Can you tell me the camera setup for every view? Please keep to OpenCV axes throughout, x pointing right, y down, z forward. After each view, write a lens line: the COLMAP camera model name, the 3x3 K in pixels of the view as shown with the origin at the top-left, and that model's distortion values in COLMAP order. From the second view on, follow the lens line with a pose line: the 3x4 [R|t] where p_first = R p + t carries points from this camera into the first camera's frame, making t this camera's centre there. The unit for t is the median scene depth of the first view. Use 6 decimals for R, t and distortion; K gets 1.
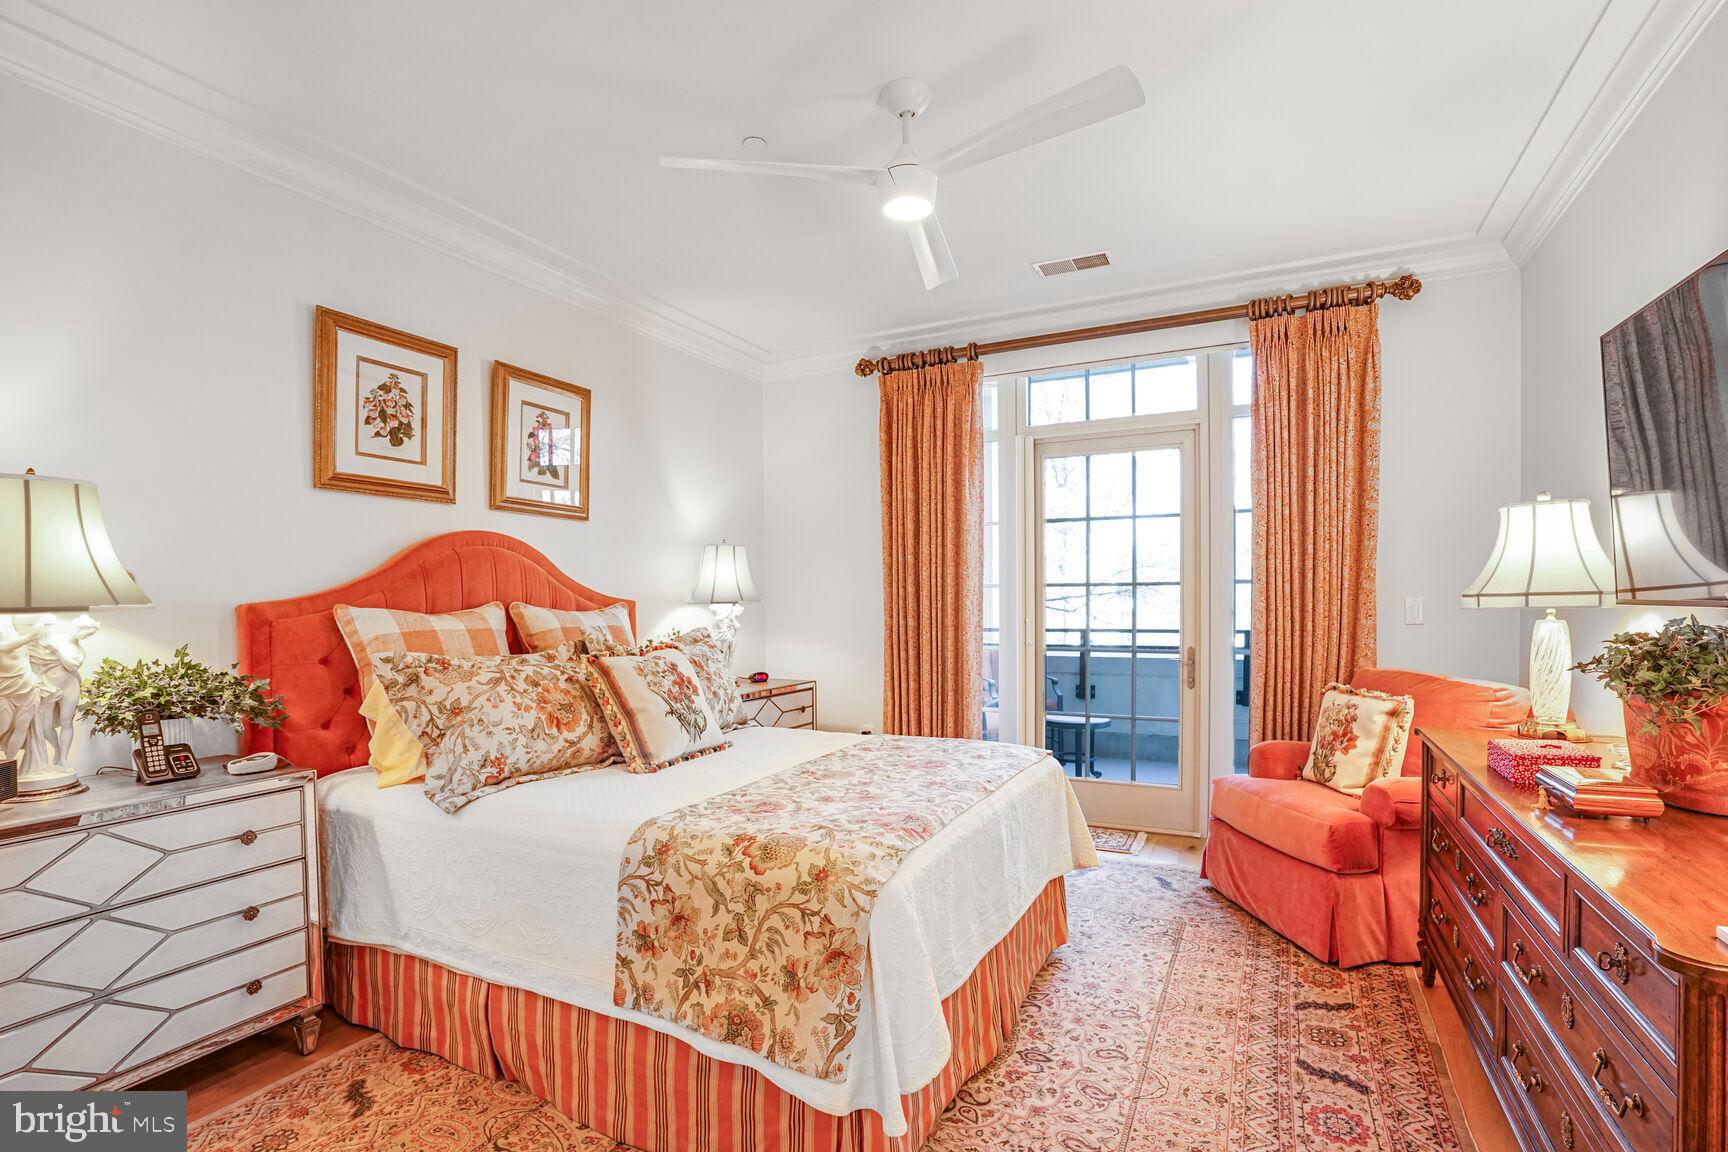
lens RADIAL K [[813.7, 0, 855.5], [0, 813.7, 583.1], [0, 0, 1]] dist [-0.063118, 0.023150]
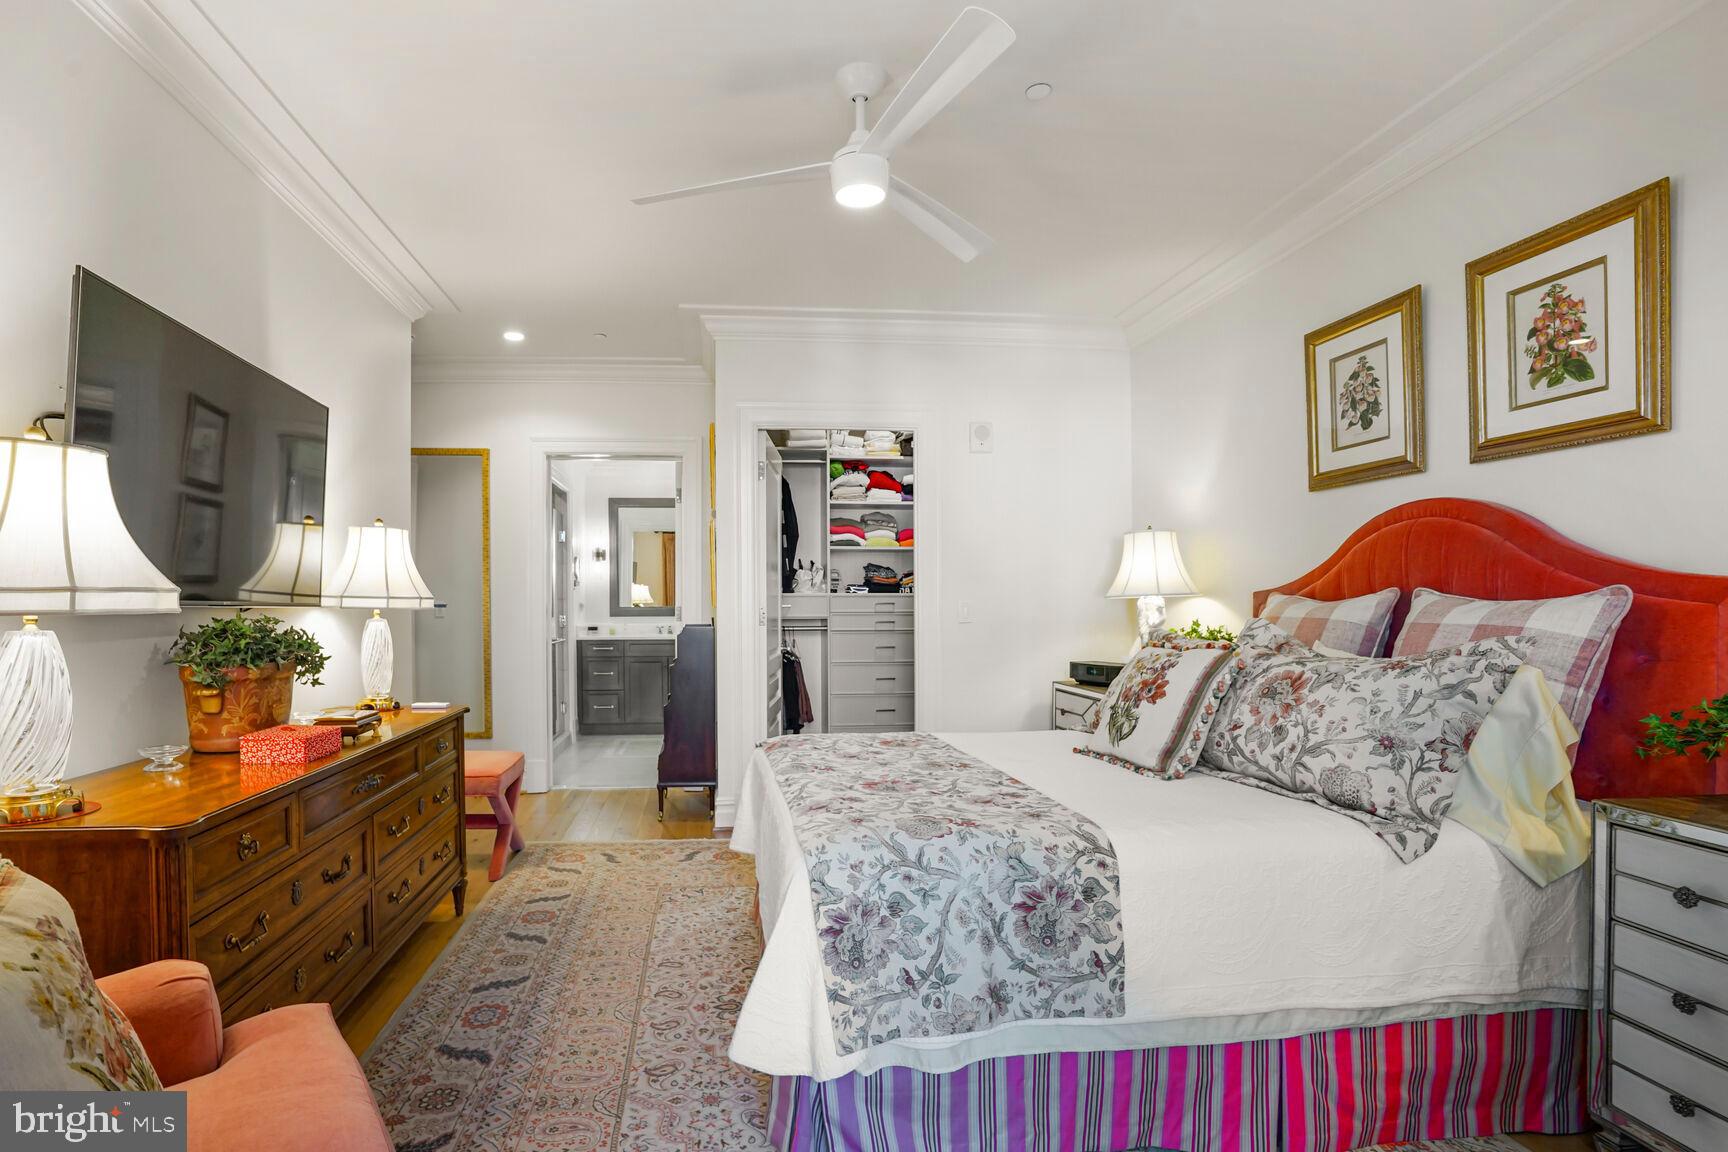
lens RADIAL K [[835.6, 0, 856.1], [0, 835.6, 581.0], [0, 0, 1]] dist [-0.060127, 0.024732]
pose [[-0.798363, 0.007695, -0.602127, 0.540508], [0.037049, 0.998652, -0.036362, 0.029264], [0.601036, -0.051338, -0.797572, 1.434138]]
